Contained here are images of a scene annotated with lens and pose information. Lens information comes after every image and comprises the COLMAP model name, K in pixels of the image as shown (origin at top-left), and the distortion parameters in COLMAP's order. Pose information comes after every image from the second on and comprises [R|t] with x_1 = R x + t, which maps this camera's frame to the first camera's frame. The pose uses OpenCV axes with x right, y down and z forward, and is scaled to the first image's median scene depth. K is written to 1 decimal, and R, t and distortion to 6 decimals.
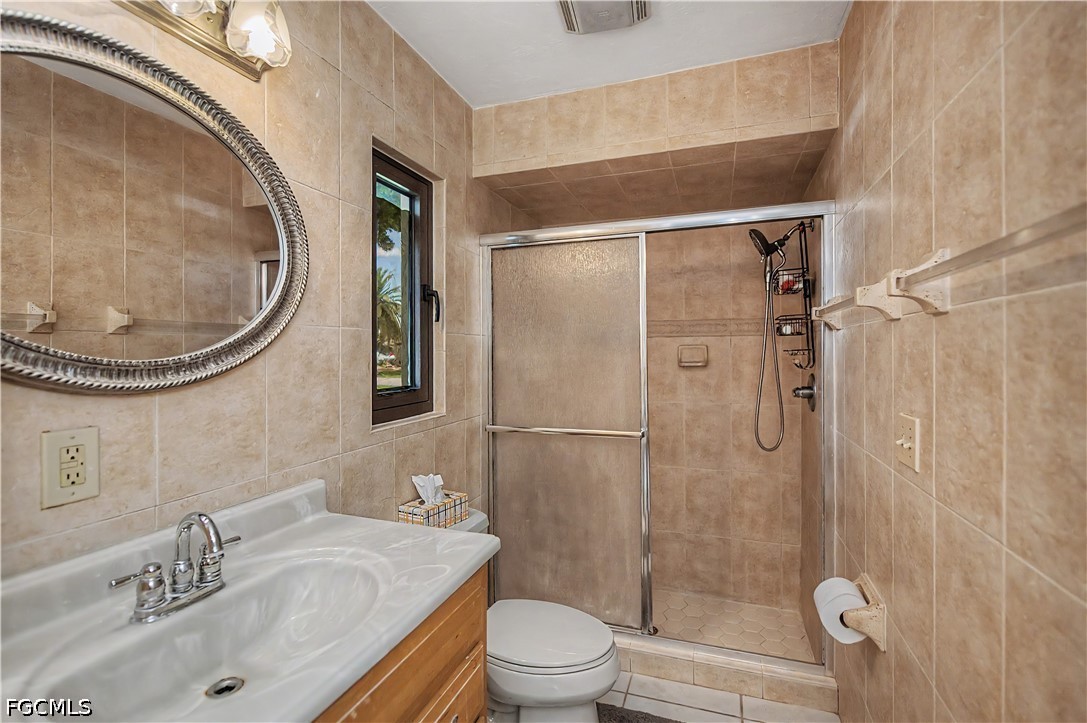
lens RADIAL K [[475.6, 0, 548.4], [0, 475.6, 353.7], [0, 0, 1]] dist [-0.000848, -0.000156]
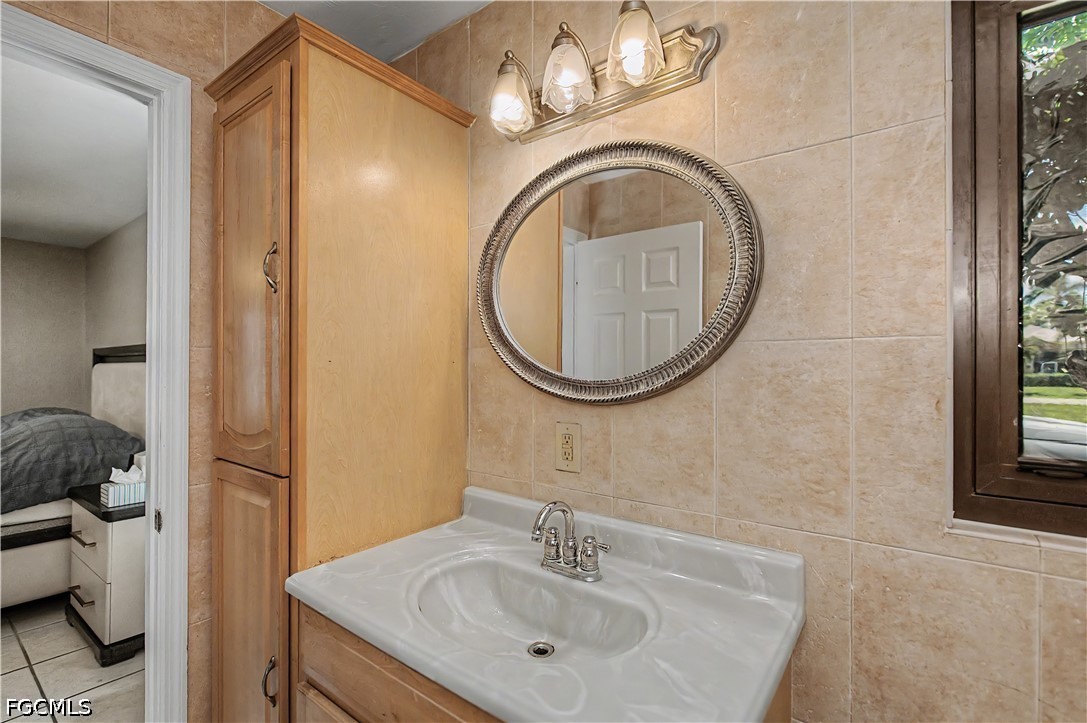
lens RADIAL K [[475.6, 0, 547.4], [0, 475.6, 371.3], [0, 0, 1]] dist [-0.000848, -0.000156]
pose [[-0.280092, -0.000058, -0.959973, 0.370611], [-0.013423, 0.999902, 0.003856, -0.011097], [0.959879, 0.013965, -0.280065, 1.034957]]
